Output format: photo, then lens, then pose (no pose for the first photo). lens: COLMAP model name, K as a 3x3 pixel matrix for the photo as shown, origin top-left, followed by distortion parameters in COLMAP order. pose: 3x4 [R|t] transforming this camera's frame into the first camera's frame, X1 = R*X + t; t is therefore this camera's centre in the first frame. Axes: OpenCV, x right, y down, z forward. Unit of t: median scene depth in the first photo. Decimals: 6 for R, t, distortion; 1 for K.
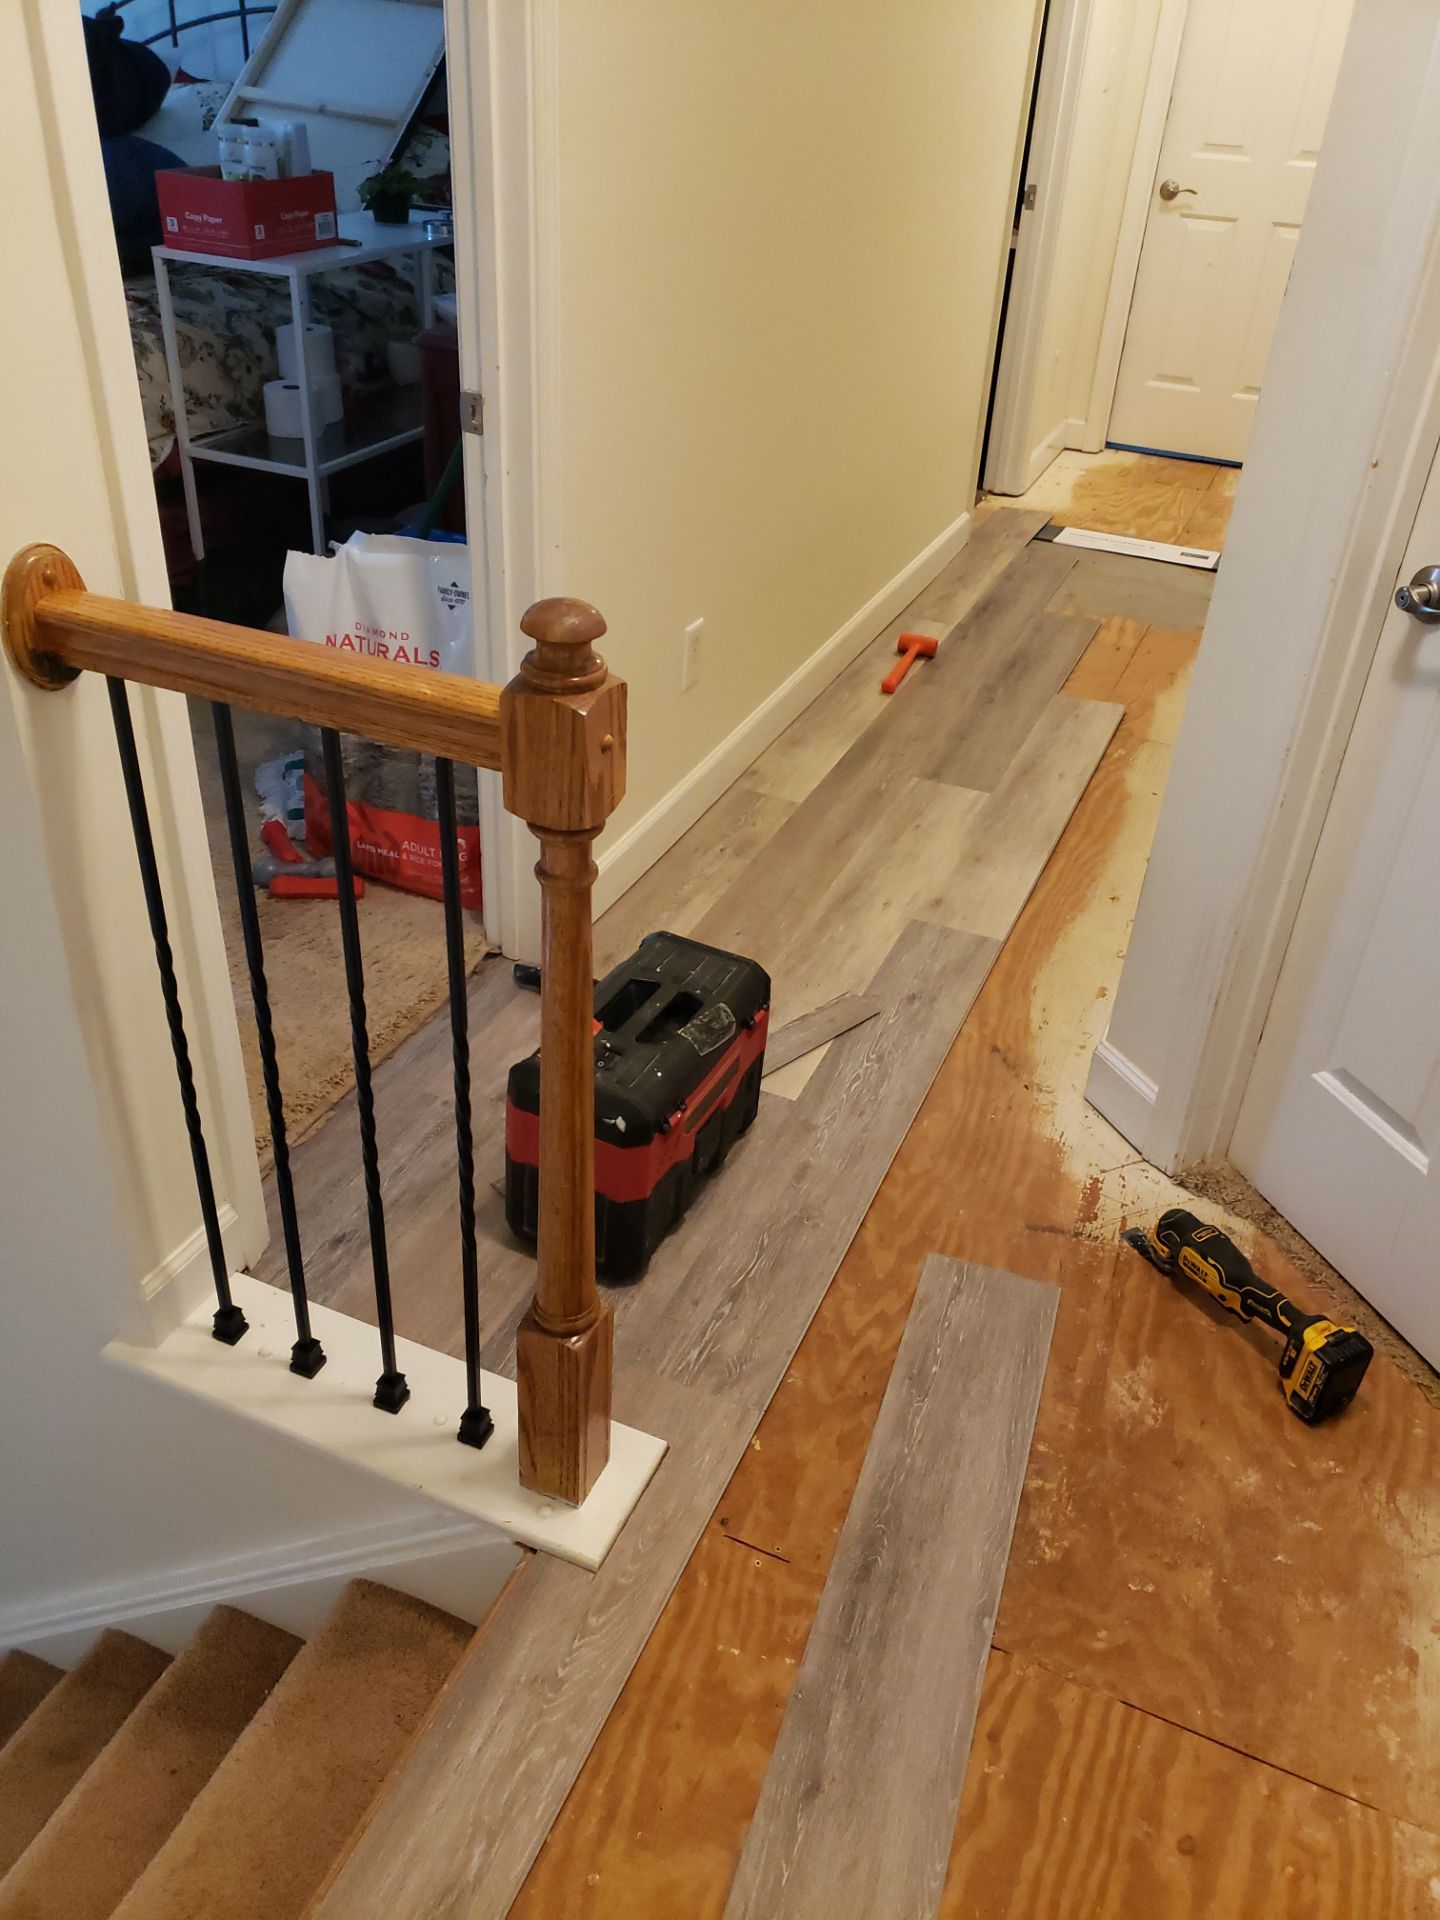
lens RADIAL K [[1480.7, 0, 719.3], [0, 1480.7, 952.9], [0, 0, 1]] dist [0.051776, -0.071324]
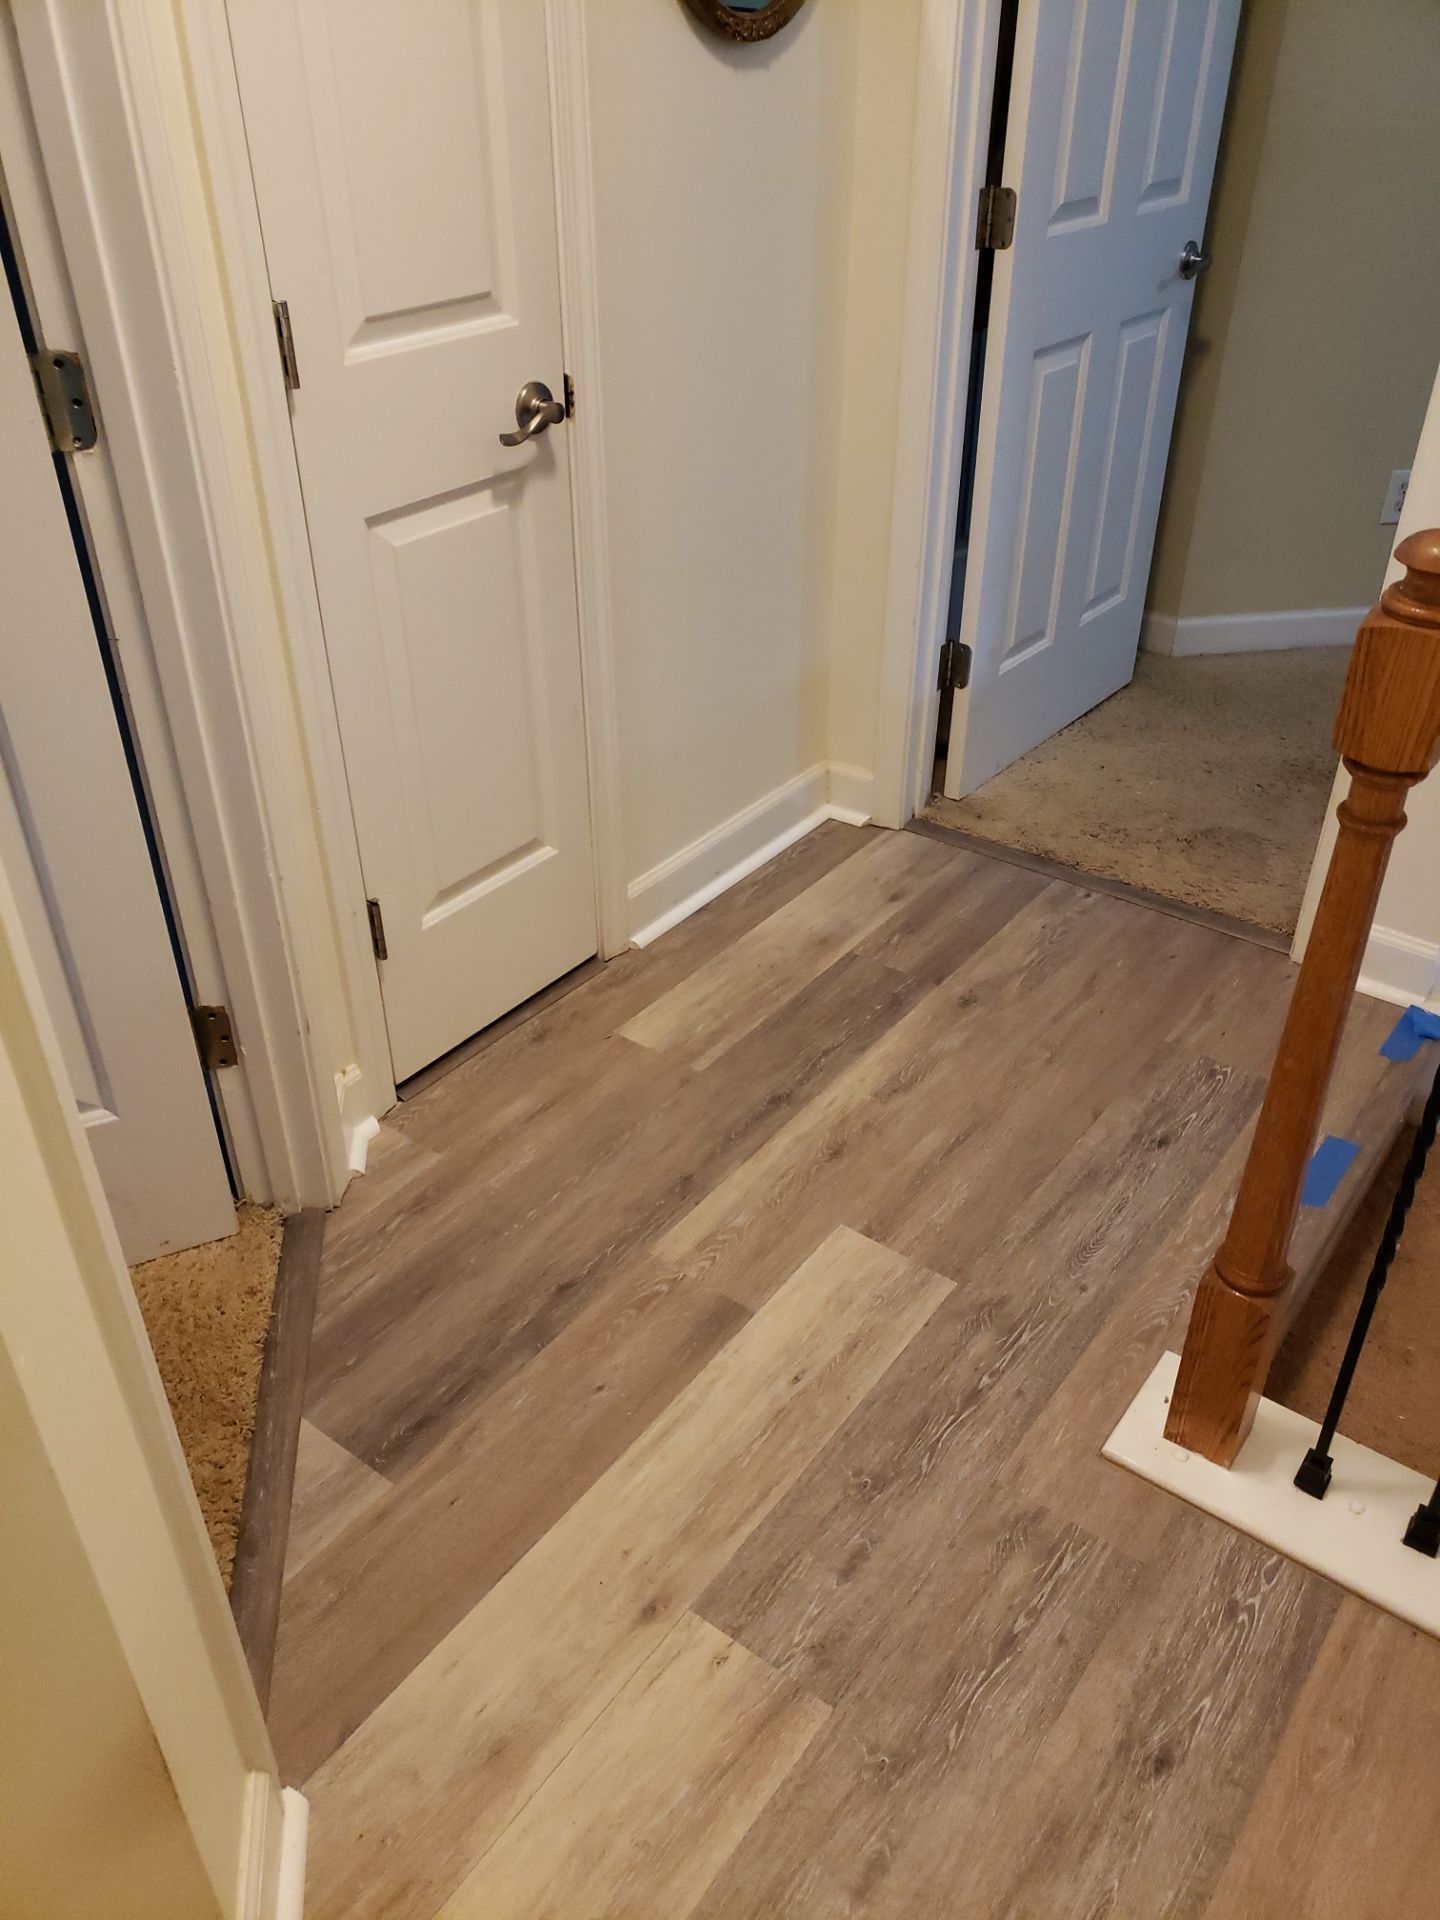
lens RADIAL K [[1530.5, 0, 714.0], [0, 1530.5, 921.9], [0, 0, 1]] dist [0.028062, 0.015779]
pose [[-0.970063, -0.175148, 0.168231, 0.087233], [0.081057, 0.419491, 0.904133, -0.639265], [-0.228929, 0.890702, -0.392736, 1.003468]]
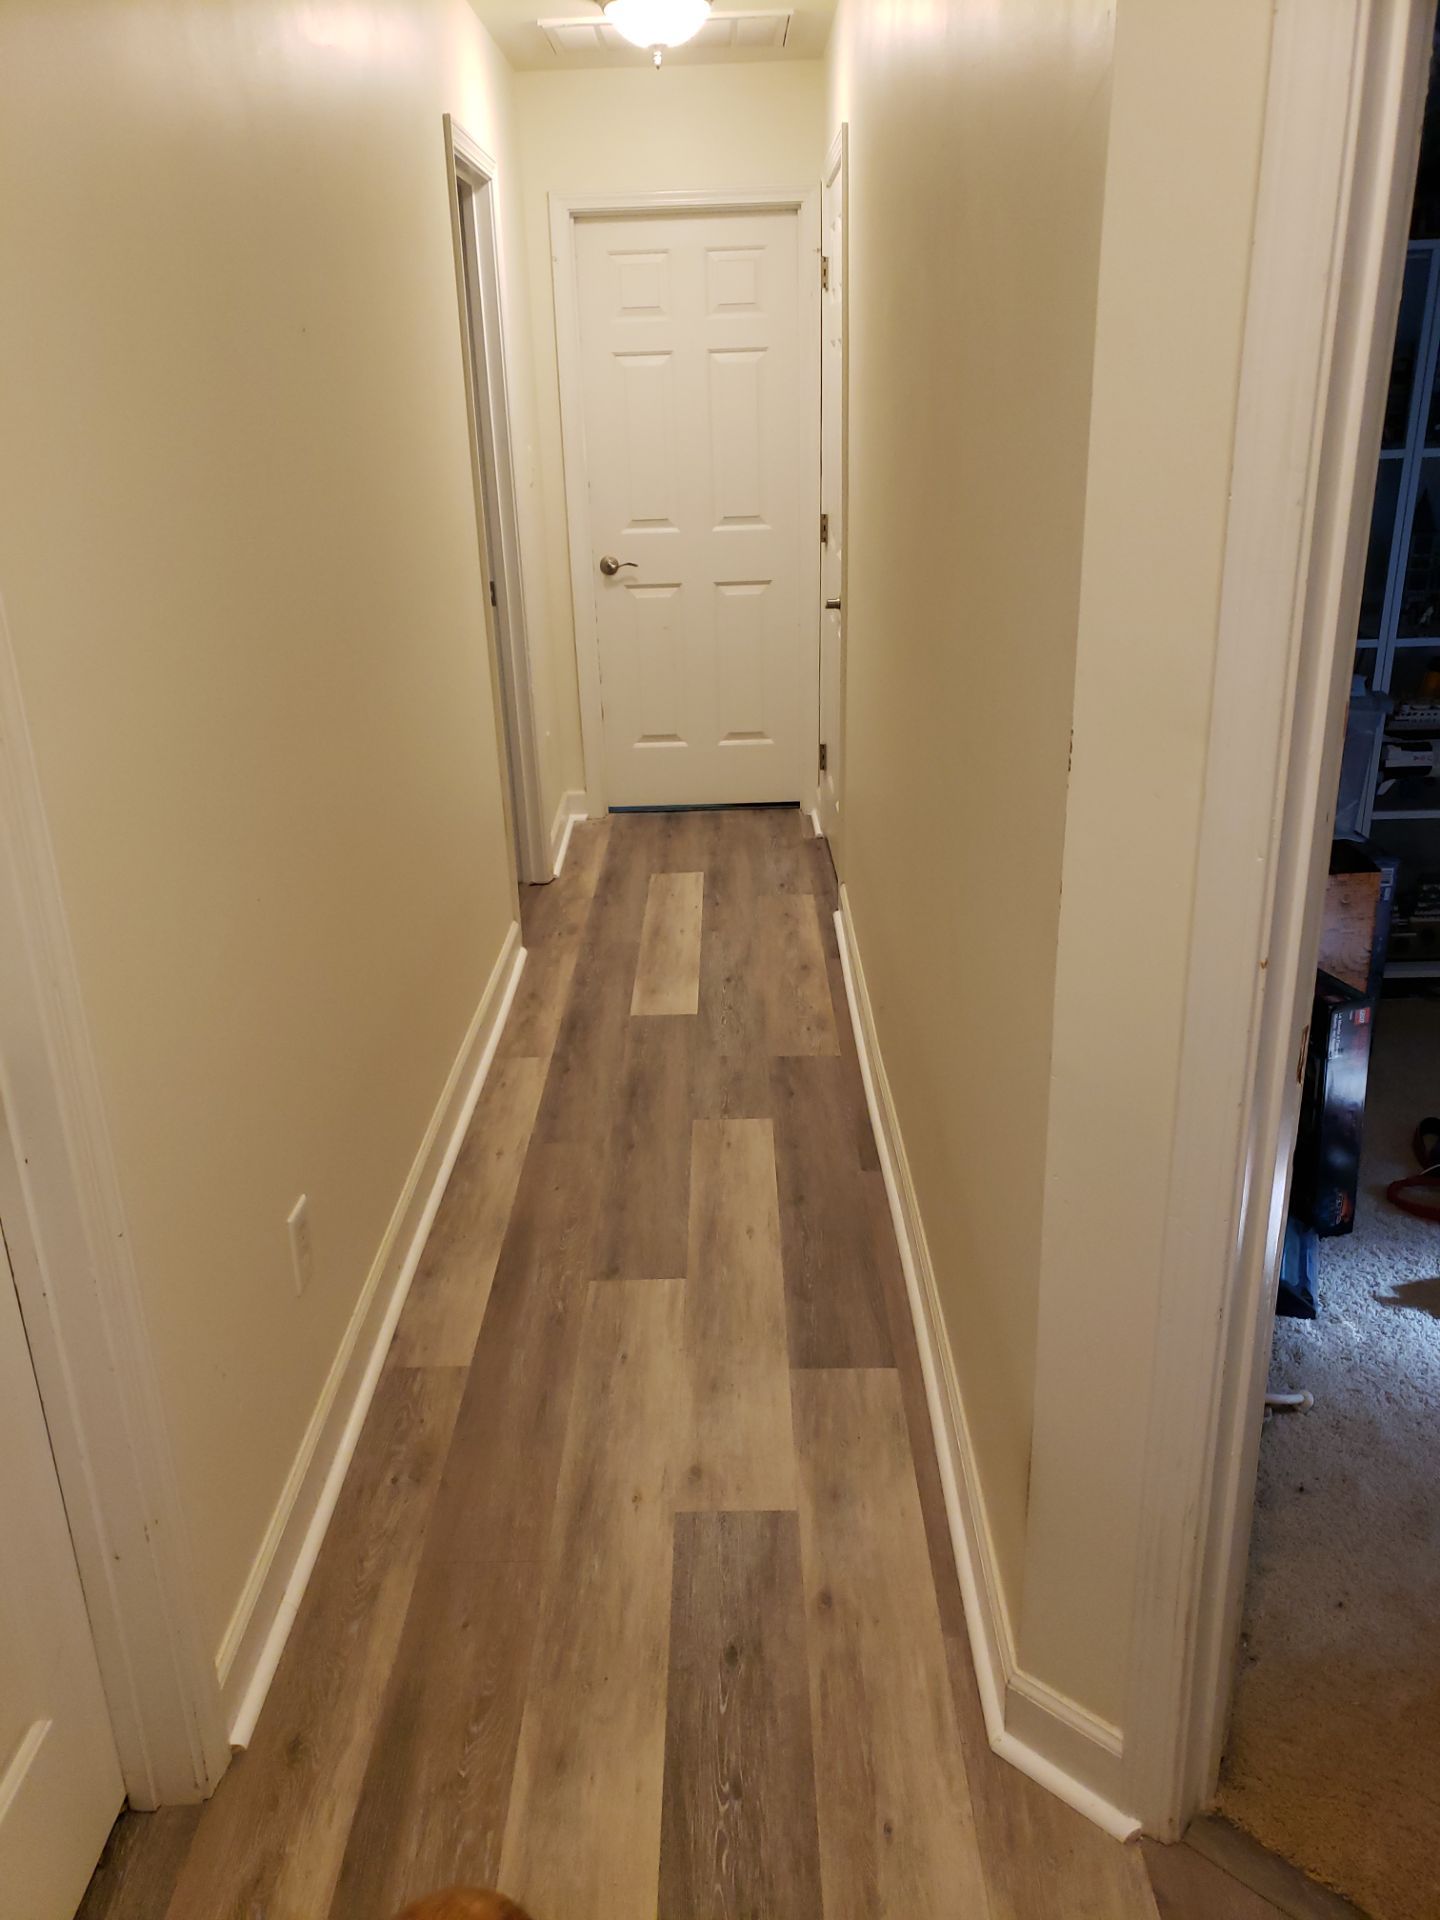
lens RADIAL K [[1482.9, 0, 694.9], [0, 1482.9, 962.8], [0, 0, 1]] dist [0.095953, -0.137923]
pose [[0.922854, -0.214940, 0.319595, -0.066197], [0.274262, 0.949326, -0.153494, -0.240381], [-0.270408, 0.229306, 0.935039, 0.294337]]
